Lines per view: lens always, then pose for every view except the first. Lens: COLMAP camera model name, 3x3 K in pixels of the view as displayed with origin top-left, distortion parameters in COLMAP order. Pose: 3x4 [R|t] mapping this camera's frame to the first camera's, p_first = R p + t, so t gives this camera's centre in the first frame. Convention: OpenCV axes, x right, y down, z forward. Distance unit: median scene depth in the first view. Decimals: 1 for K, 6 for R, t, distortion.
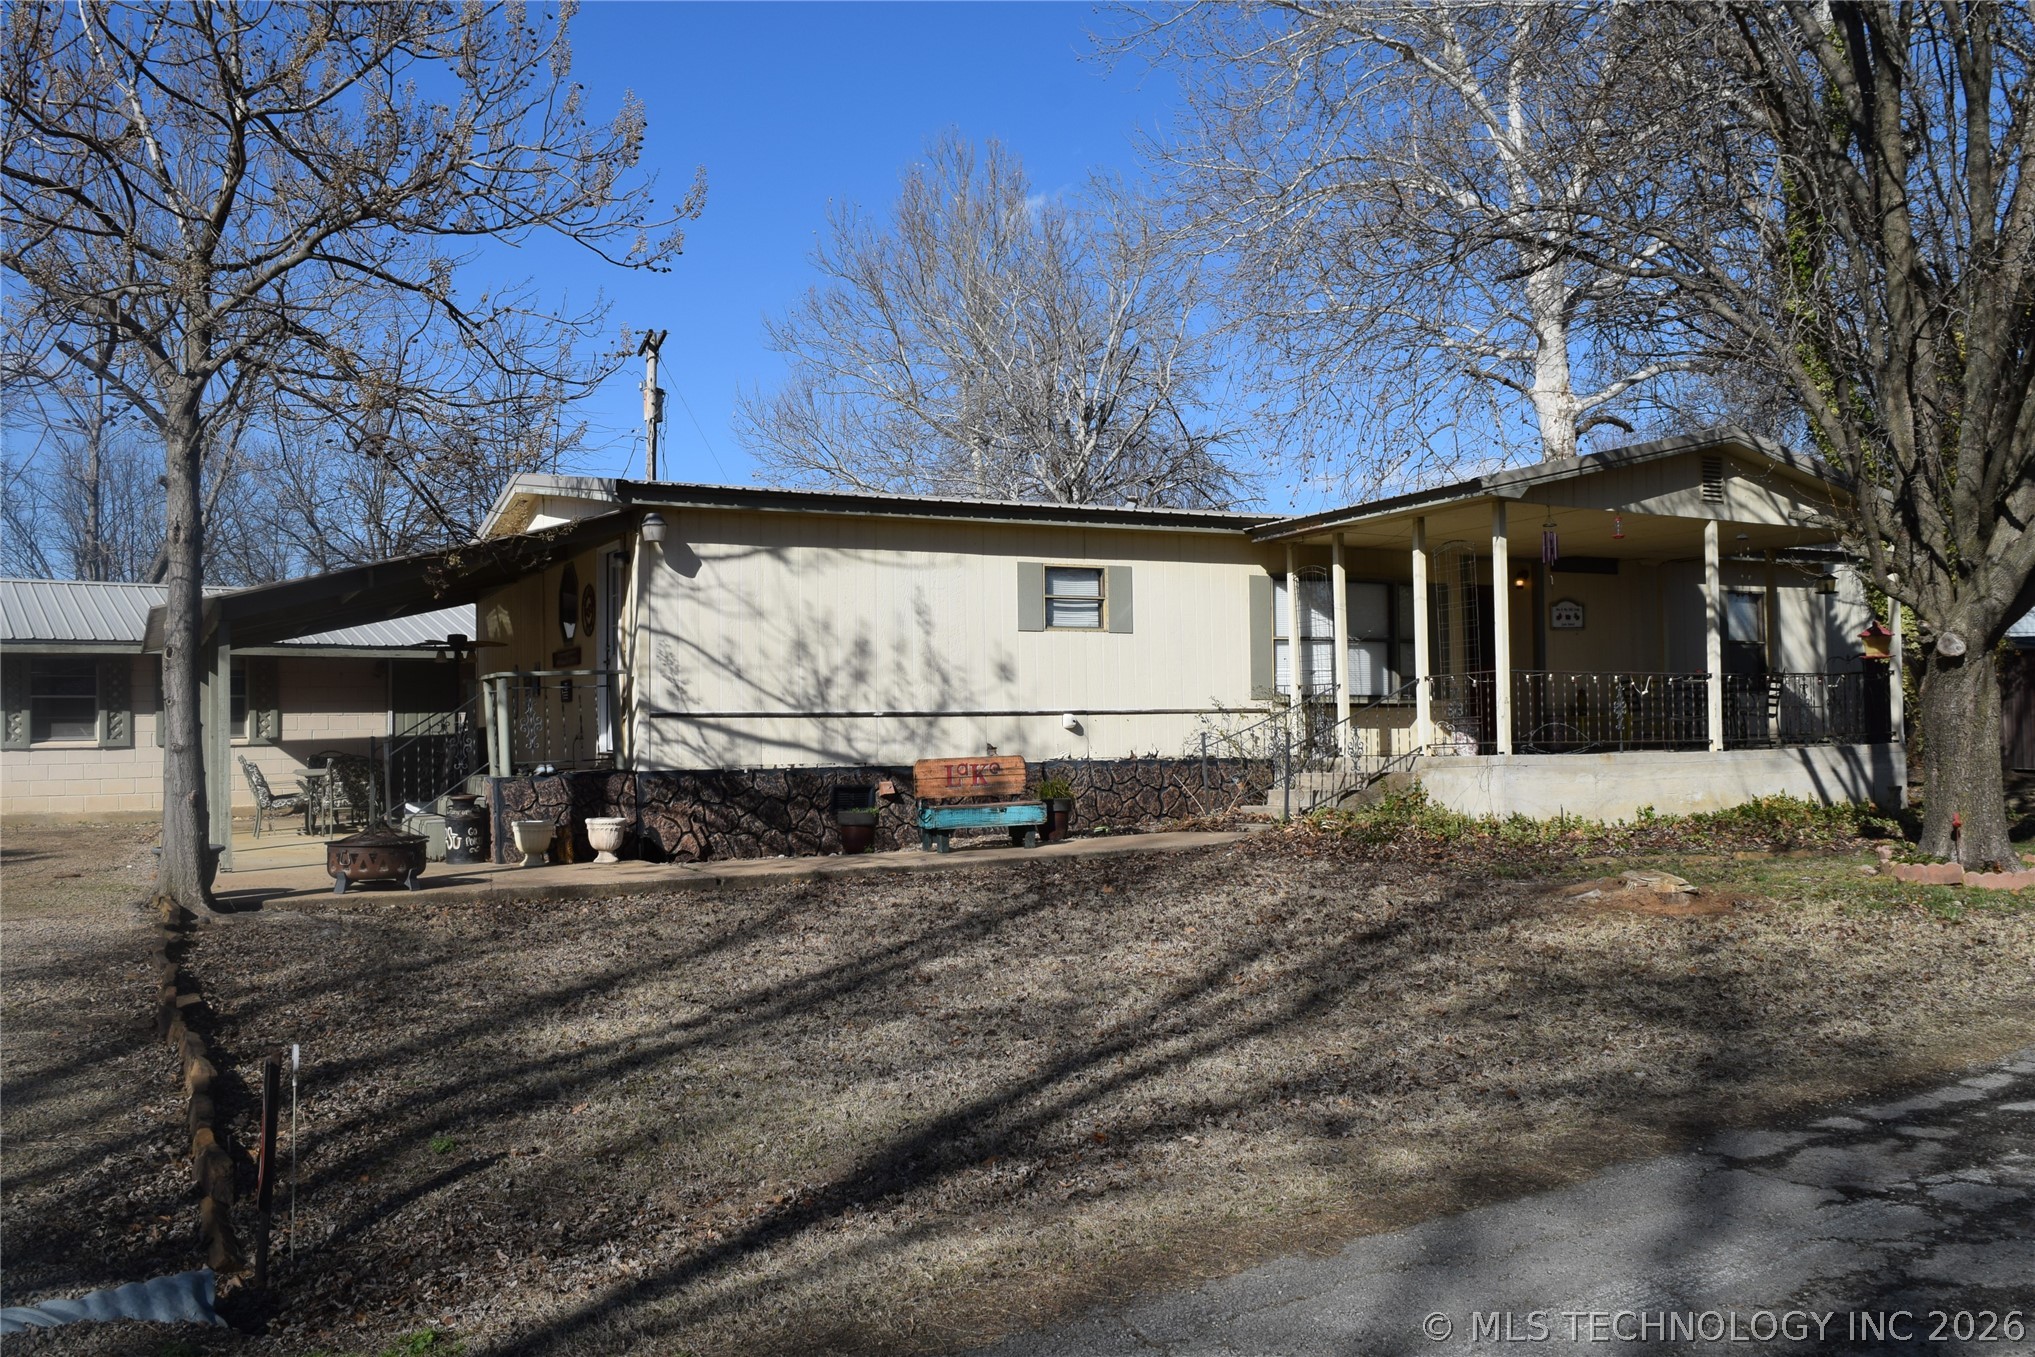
lens RADIAL K [[1650.2, 0, 1019.5], [0, 1650.2, 681.4], [0, 0, 1]] dist [-0.026131, 0.020803]
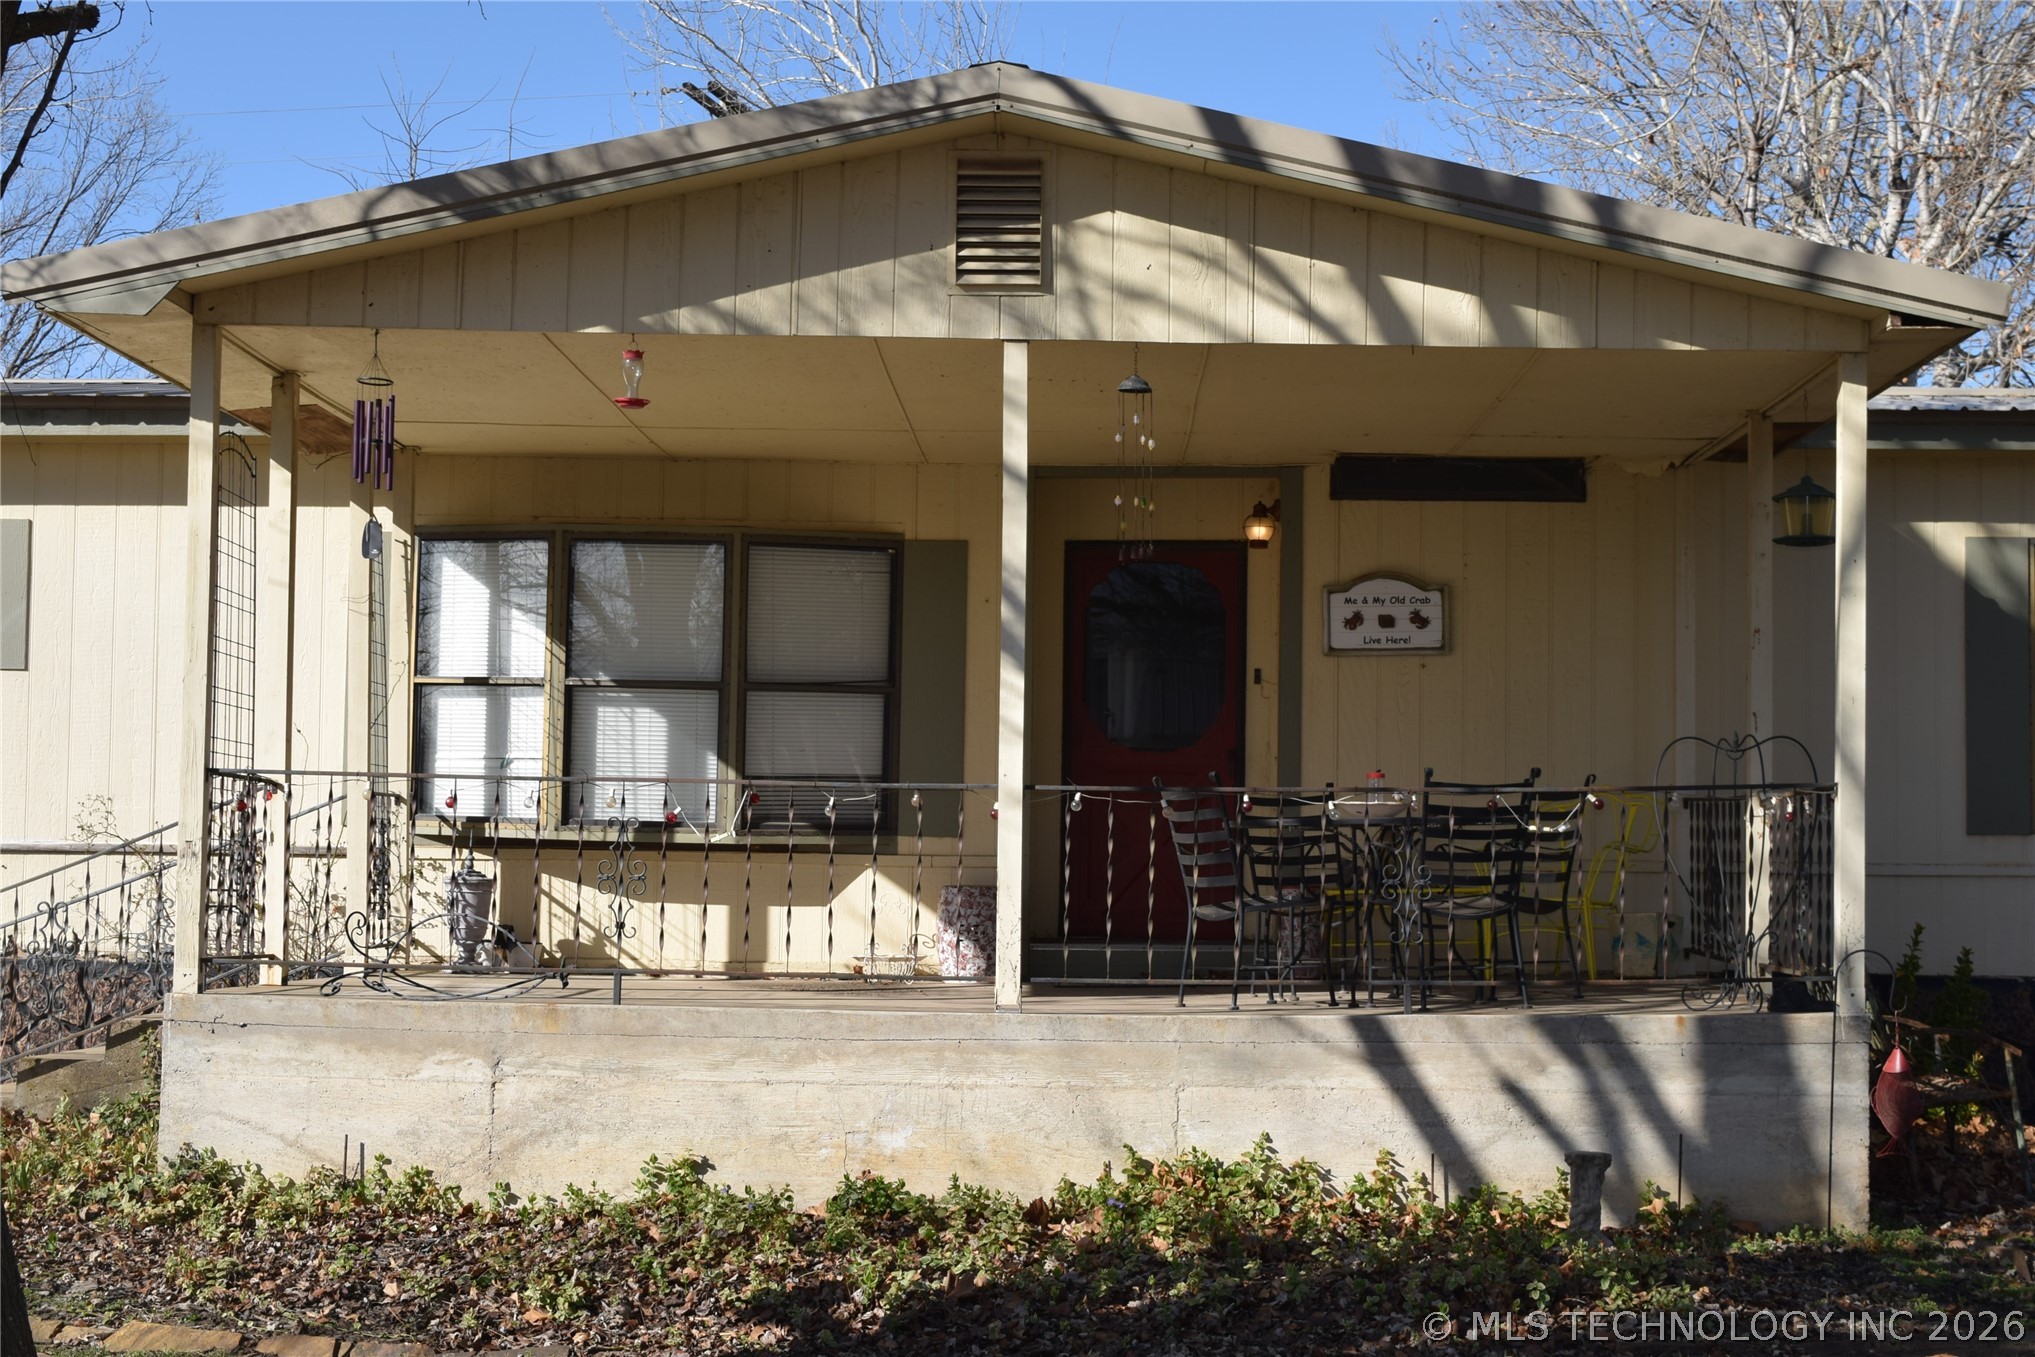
lens RADIAL K [[3071.9, 0, 1017.6], [0, 3071.9, 680.3], [0, 0, 1]] dist [-0.050690, 0.000000]
pose [[0.870919, -0.000138, -0.491427, 0.726319], [-0.009750, 0.999798, -0.017560, -0.015410], [0.491331, 0.020085, 0.870742, 0.432511]]
